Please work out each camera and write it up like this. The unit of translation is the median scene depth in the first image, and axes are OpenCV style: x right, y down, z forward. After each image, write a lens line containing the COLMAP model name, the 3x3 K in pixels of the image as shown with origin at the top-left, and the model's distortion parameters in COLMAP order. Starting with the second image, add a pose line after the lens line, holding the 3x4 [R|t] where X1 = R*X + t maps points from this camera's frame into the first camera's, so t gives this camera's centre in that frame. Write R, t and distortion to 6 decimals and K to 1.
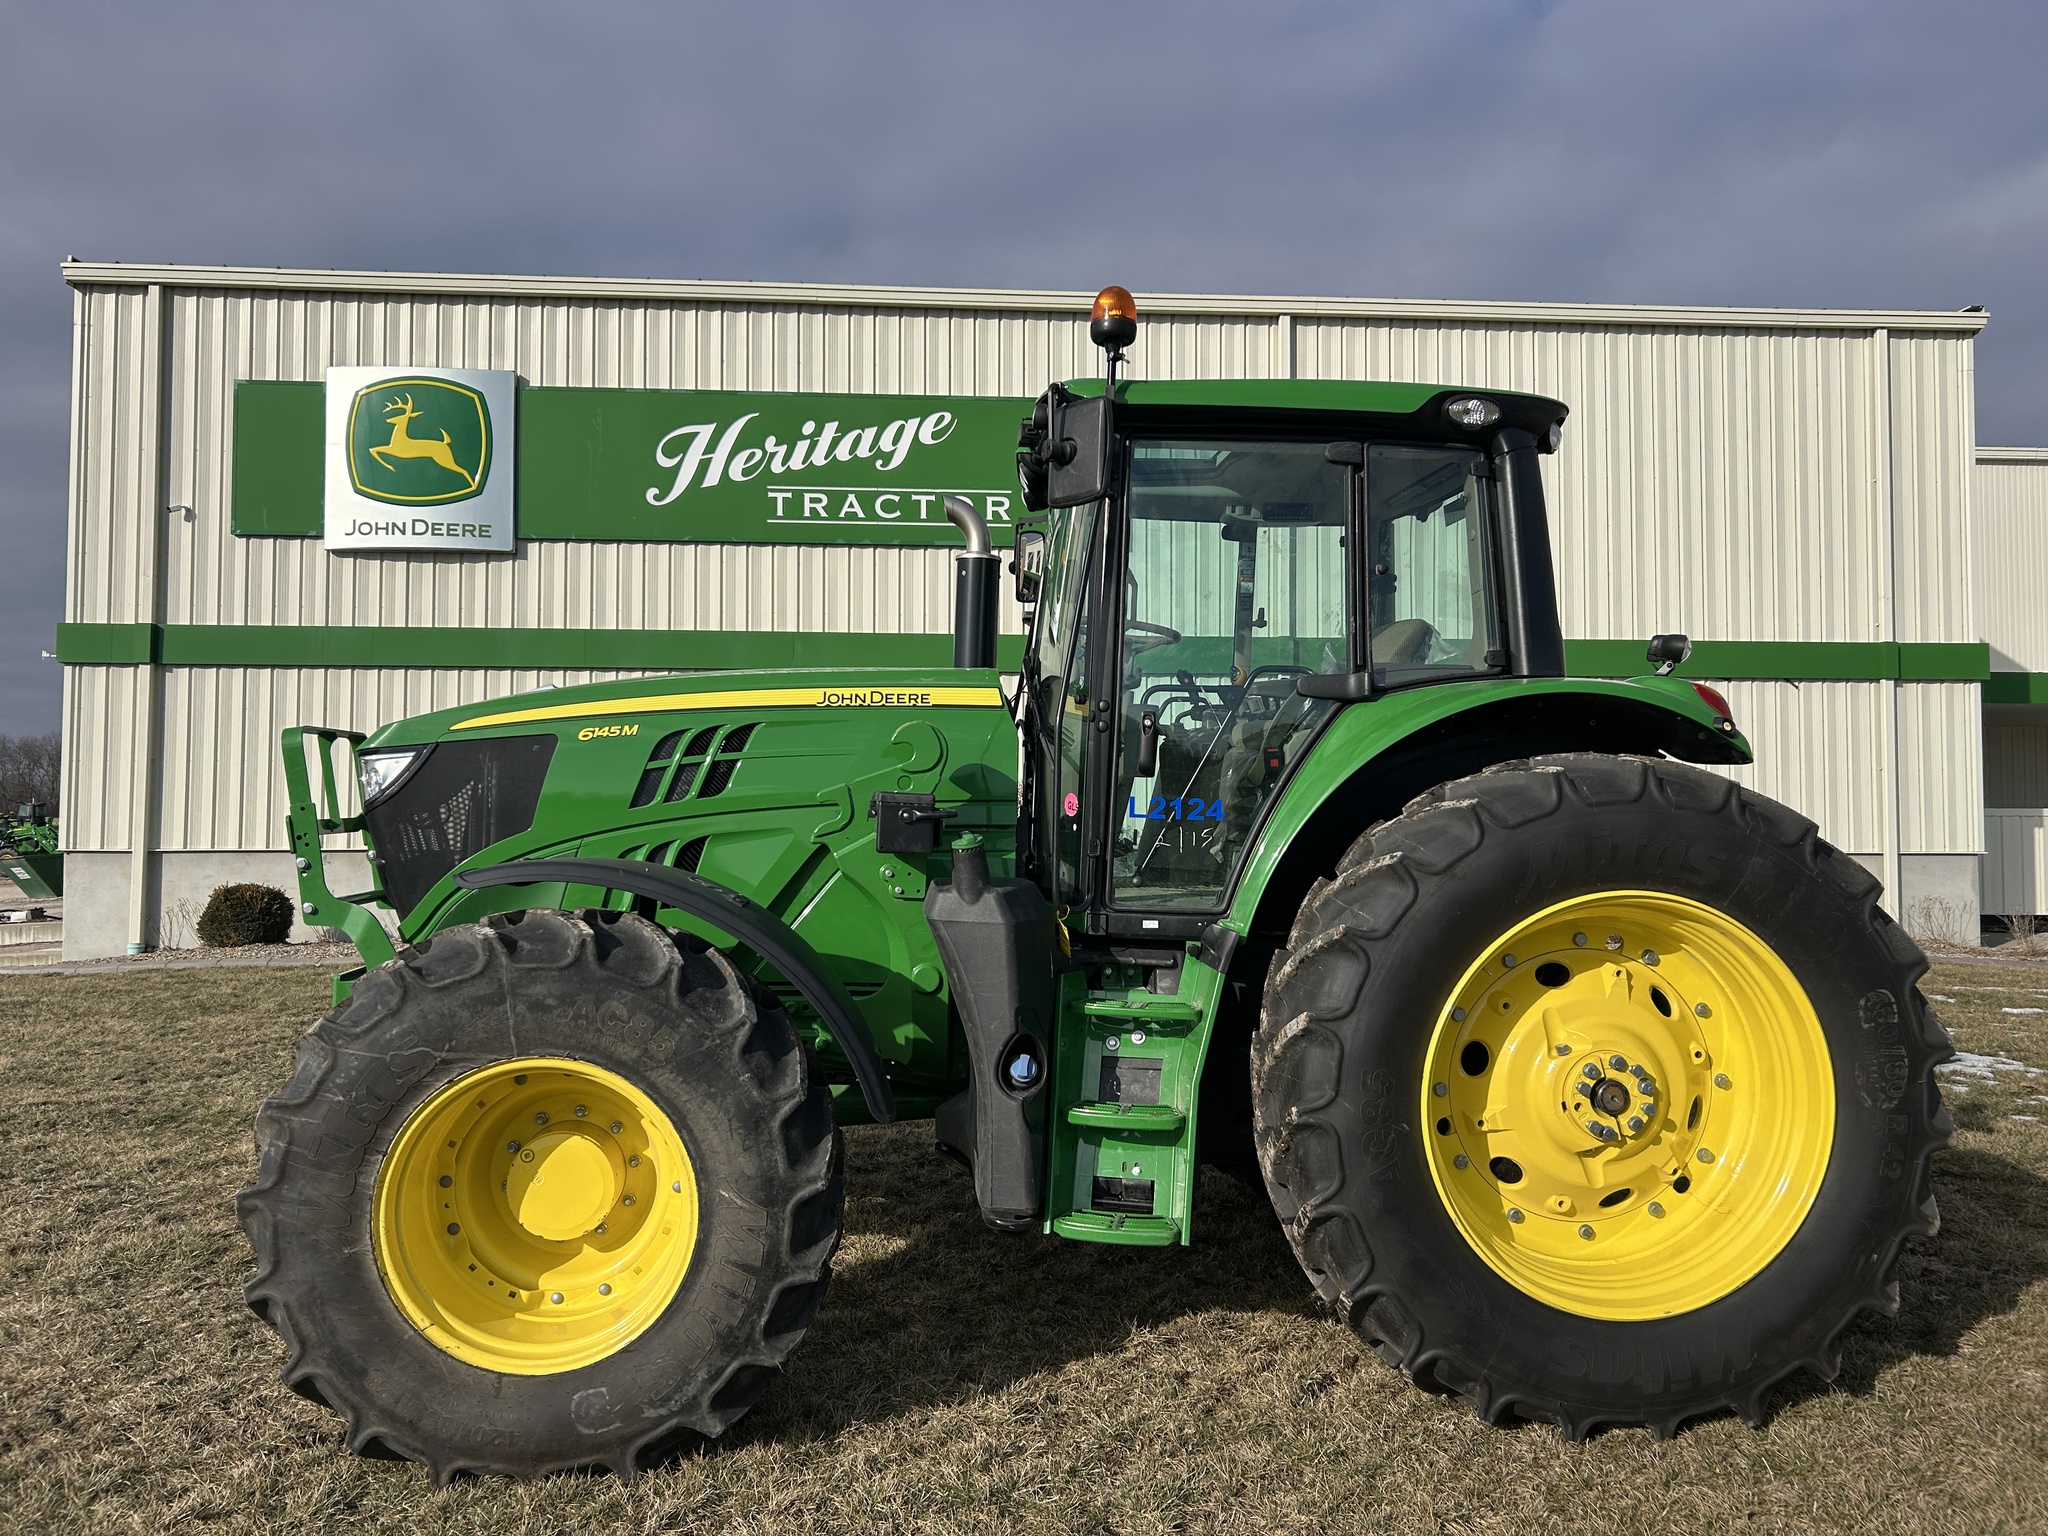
lens RADIAL K [[1559.1, 0, 1034.0], [0, 1559.1, 777.0], [0, 0, 1]] dist [0.050711, -0.039010]
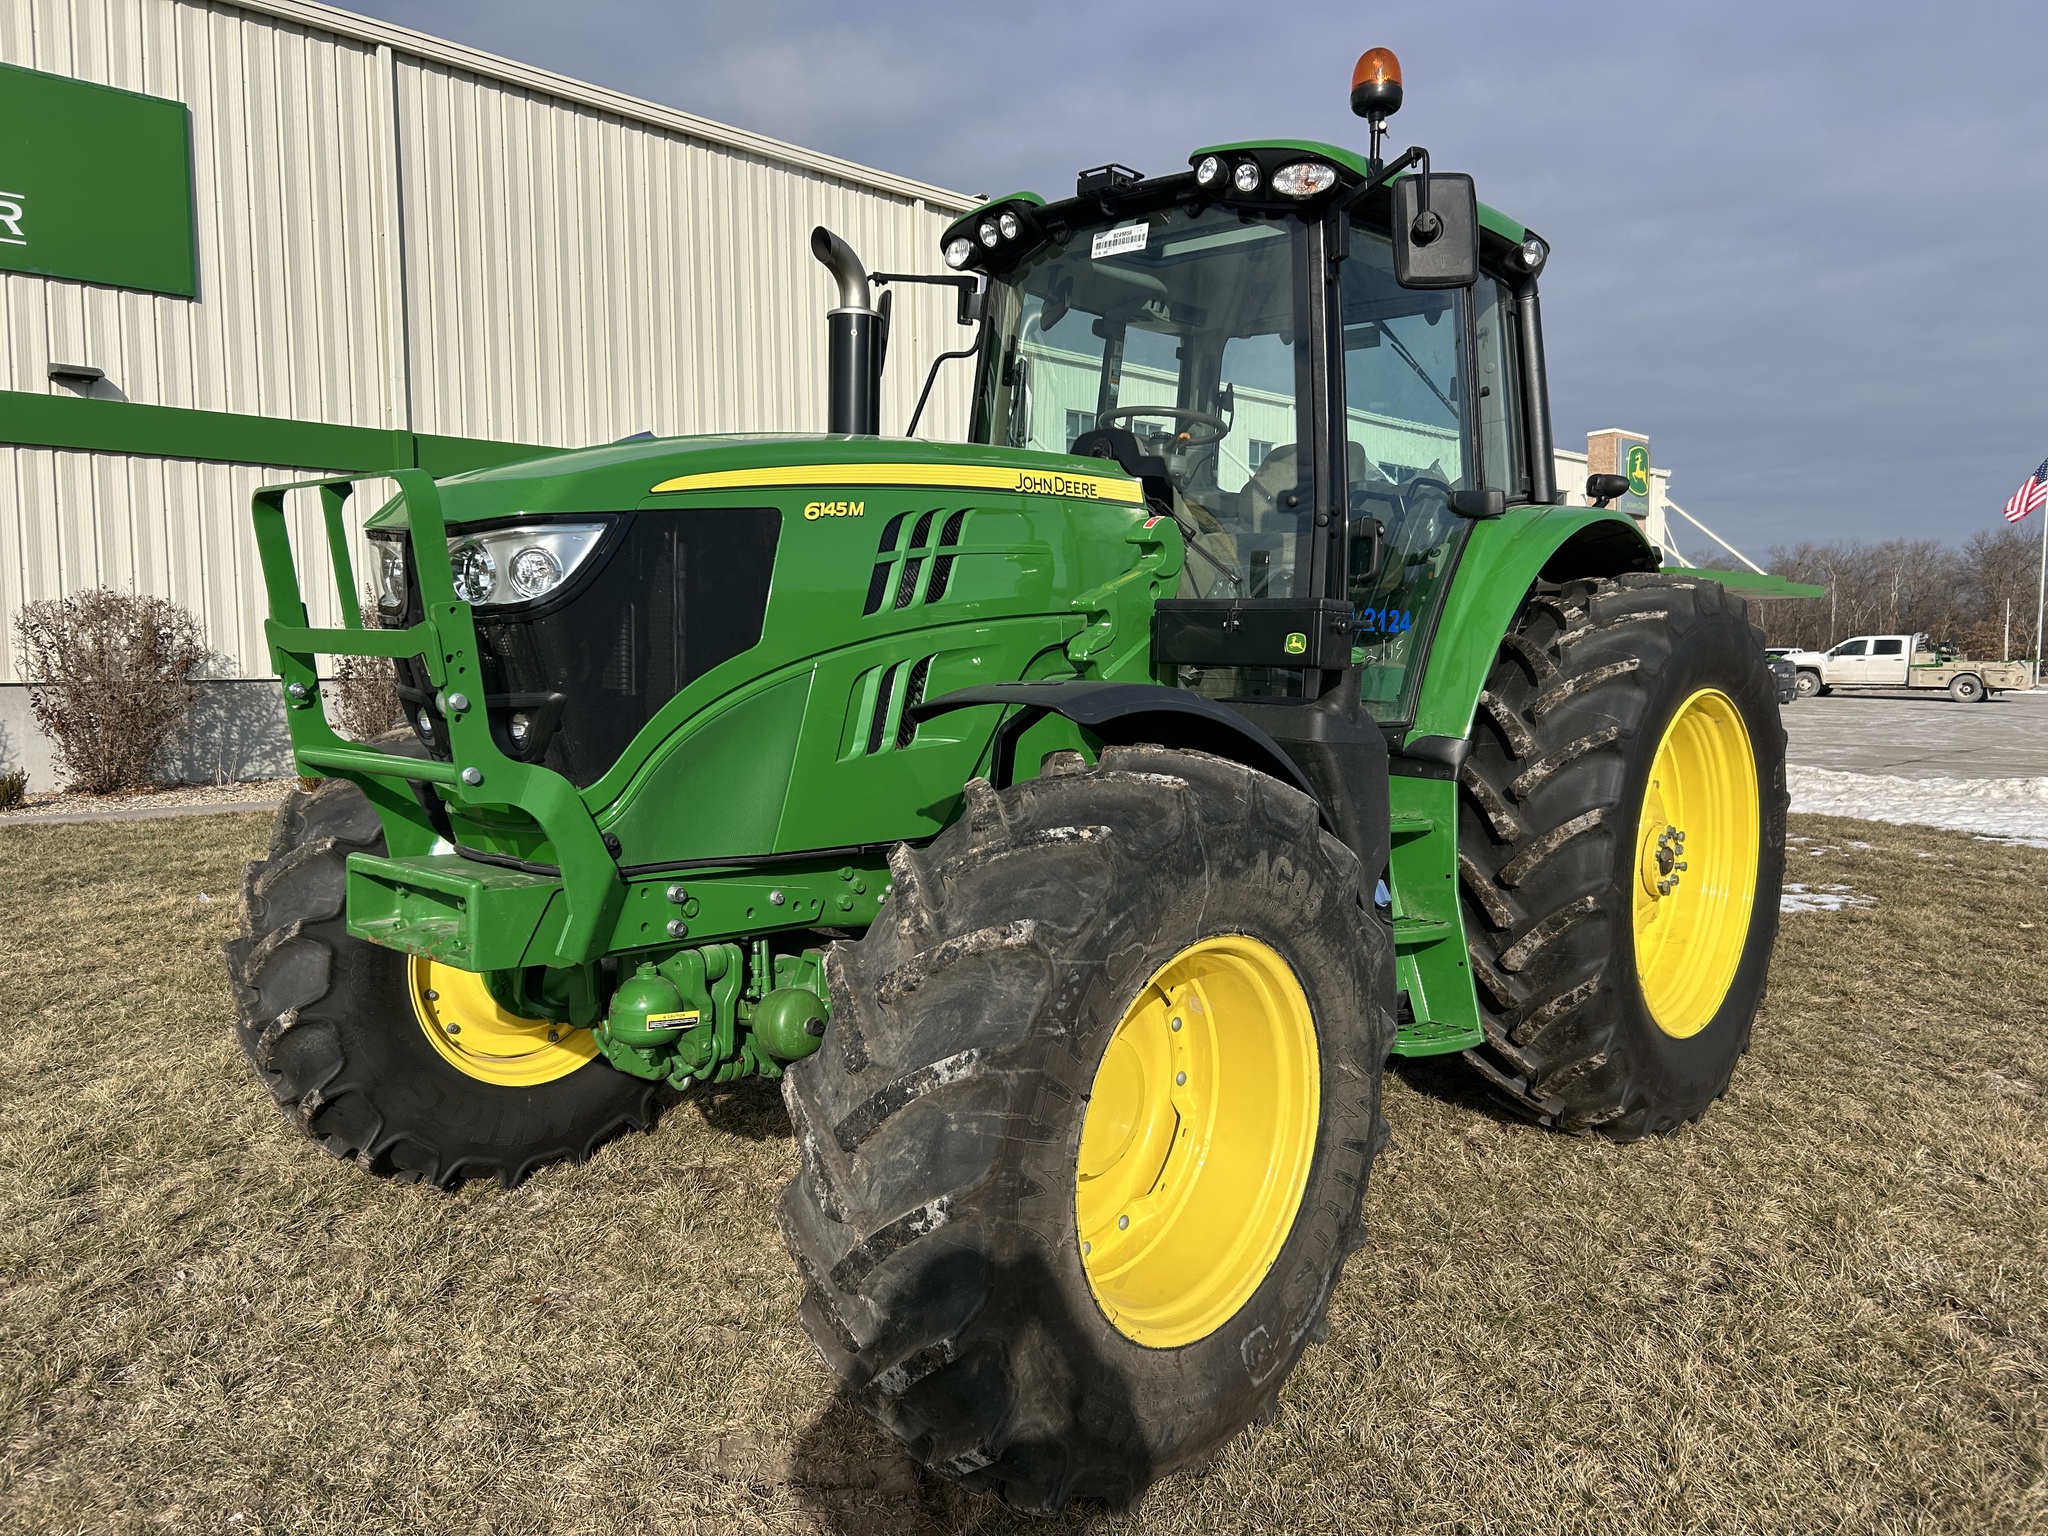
lens RADIAL K [[1559.1, 0, 1028.5], [0, 1559.1, 756.8], [0, 0, 1]] dist [0.050711, -0.039010]
pose [[0.734134, -0.053350, 0.676906, -0.188447], [-0.014604, 0.995437, 0.094294, 0.004212], [-0.678848, -0.079110, 0.730005, 0.107414]]
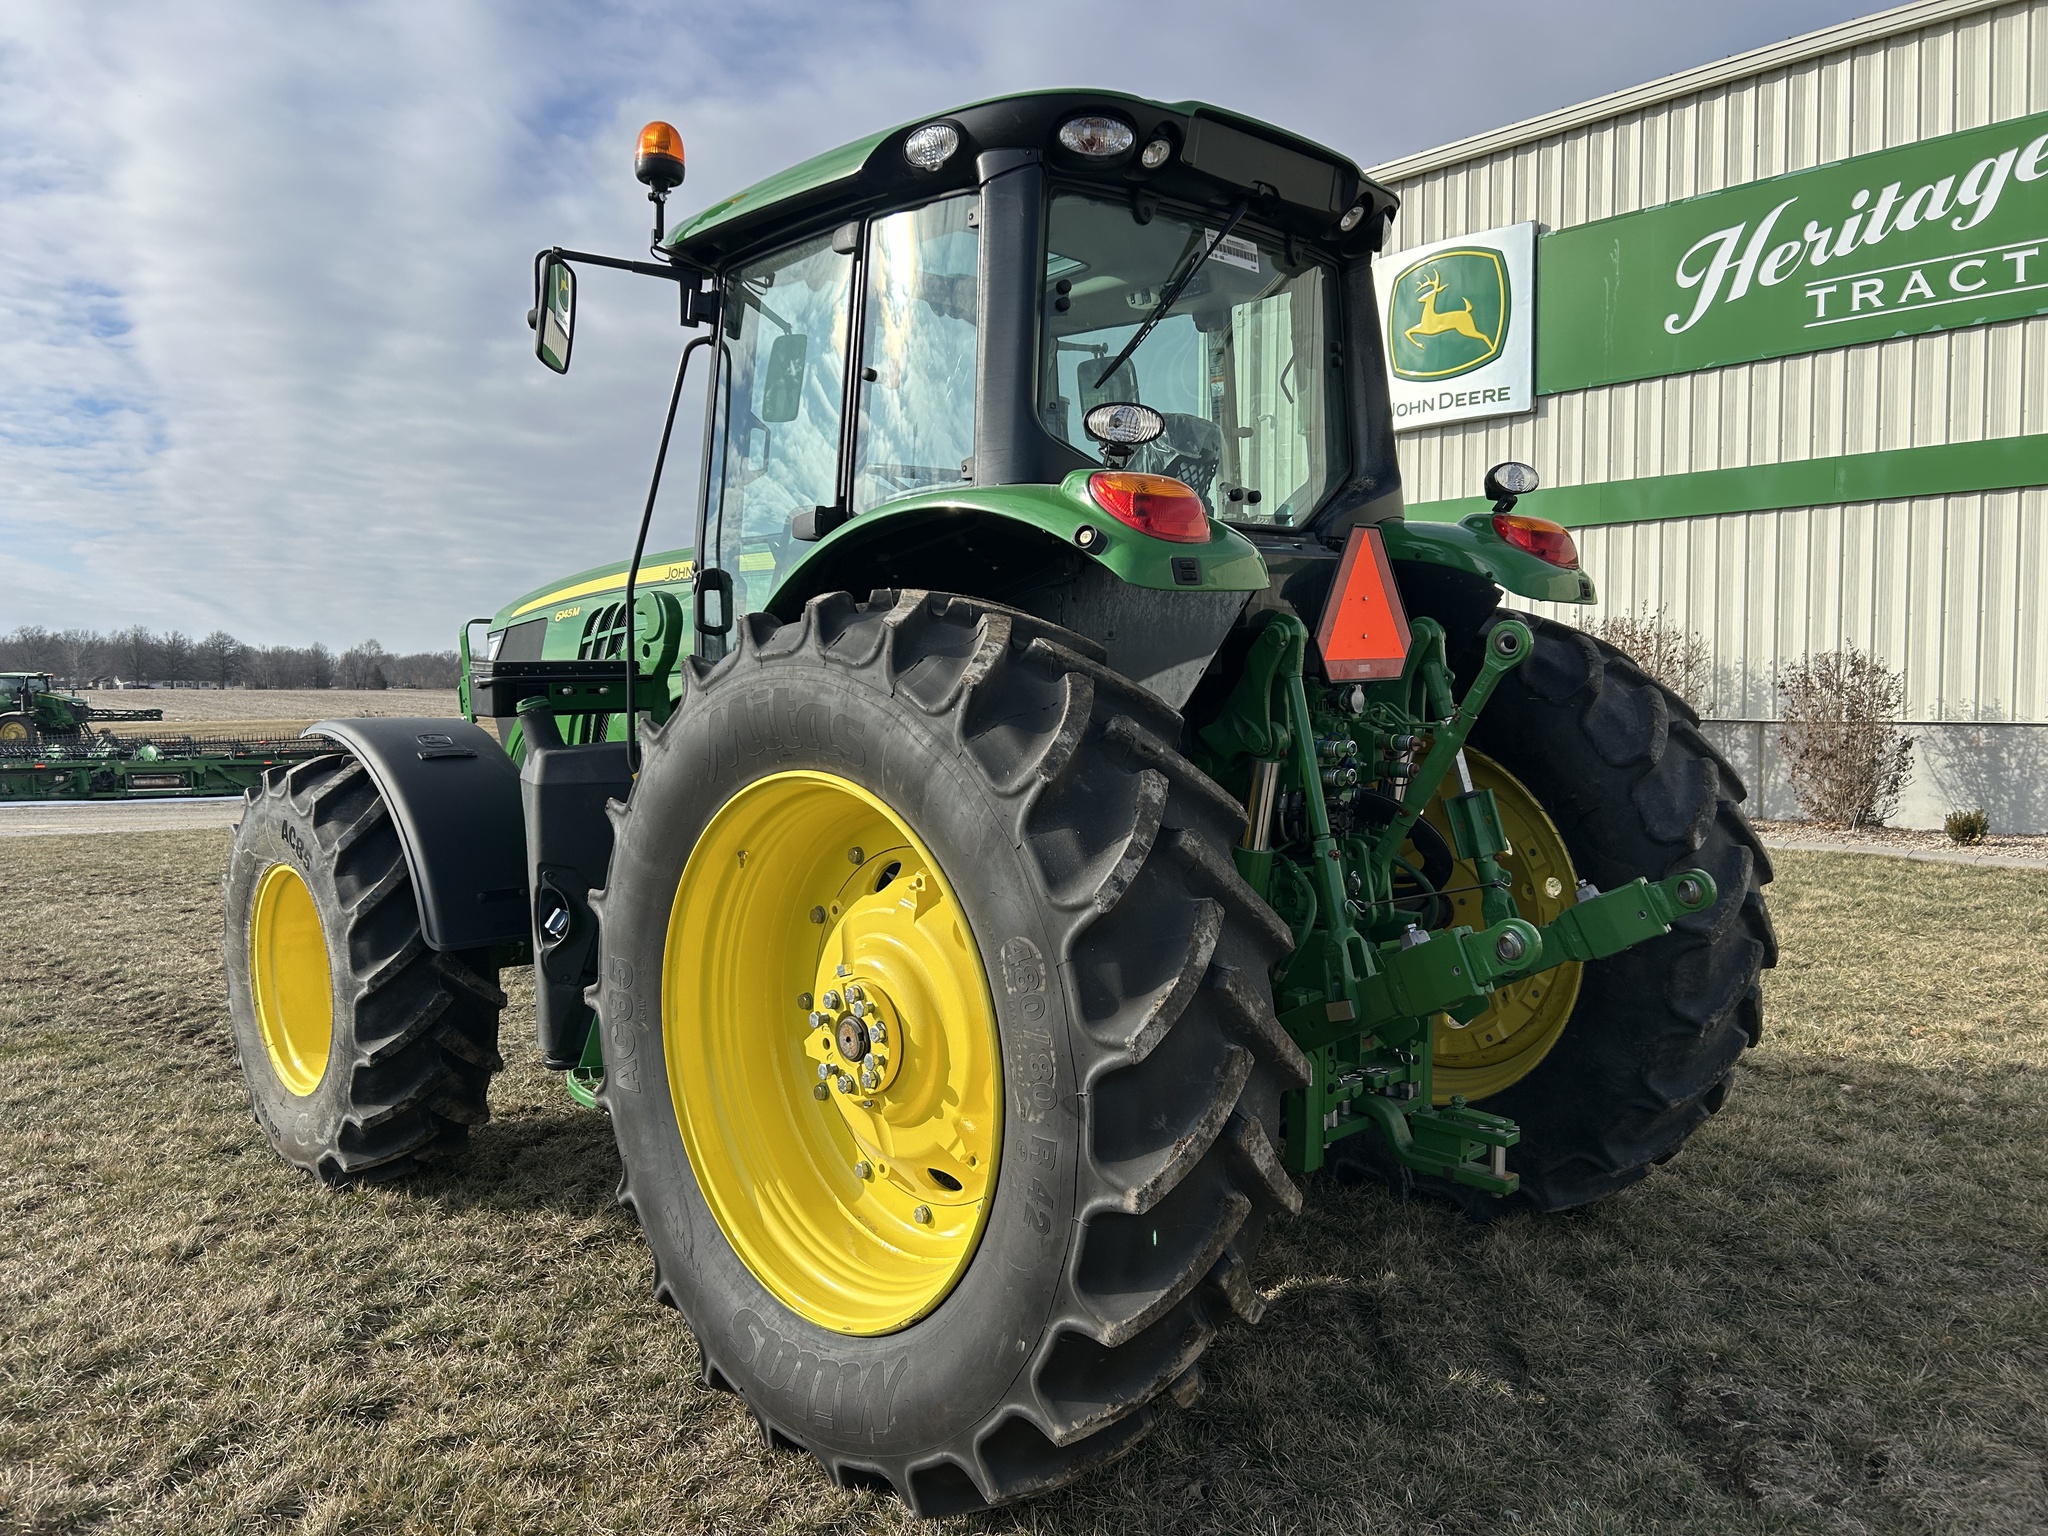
lens RADIAL K [[1559.1, 0, 1019.4], [0, 1559.1, 746.3], [0, 0, 1]] dist [0.050711, -0.039010]
pose [[0.616947, 0.023534, -0.786652, 0.239269], [0.027048, 0.998328, 0.051080, 0.005565], [0.786539, -0.052791, 0.615279, 0.141308]]
